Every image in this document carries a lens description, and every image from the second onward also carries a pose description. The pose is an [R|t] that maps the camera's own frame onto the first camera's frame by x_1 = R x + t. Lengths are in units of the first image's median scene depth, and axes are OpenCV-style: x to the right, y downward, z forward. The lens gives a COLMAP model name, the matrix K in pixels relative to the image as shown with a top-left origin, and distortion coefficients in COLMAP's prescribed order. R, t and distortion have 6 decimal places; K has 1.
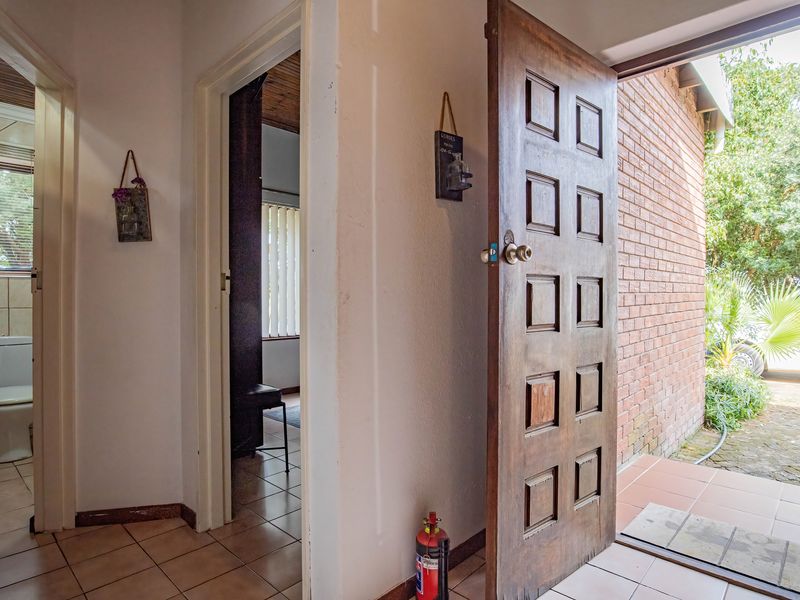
lens RADIAL K [[457.0, 0, 399.6], [0, 457.0, 298.7], [0, 0, 1]] dist [-0.033663, 0.007945]
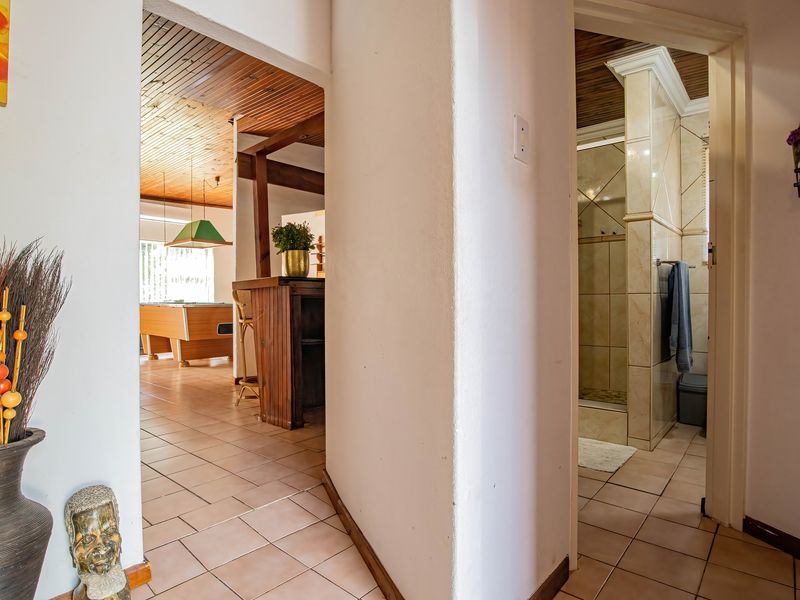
lens RADIAL K [[457.0, 0, 399.3], [0, 457.0, 300.2], [0, 0, 1]] dist [-0.033663, 0.007945]
pose [[0.050884, 0.004479, -0.998695, 0.122461], [-0.002398, 0.999988, 0.004363, 0.052610], [0.998702, 0.002173, 0.050894, 0.278281]]
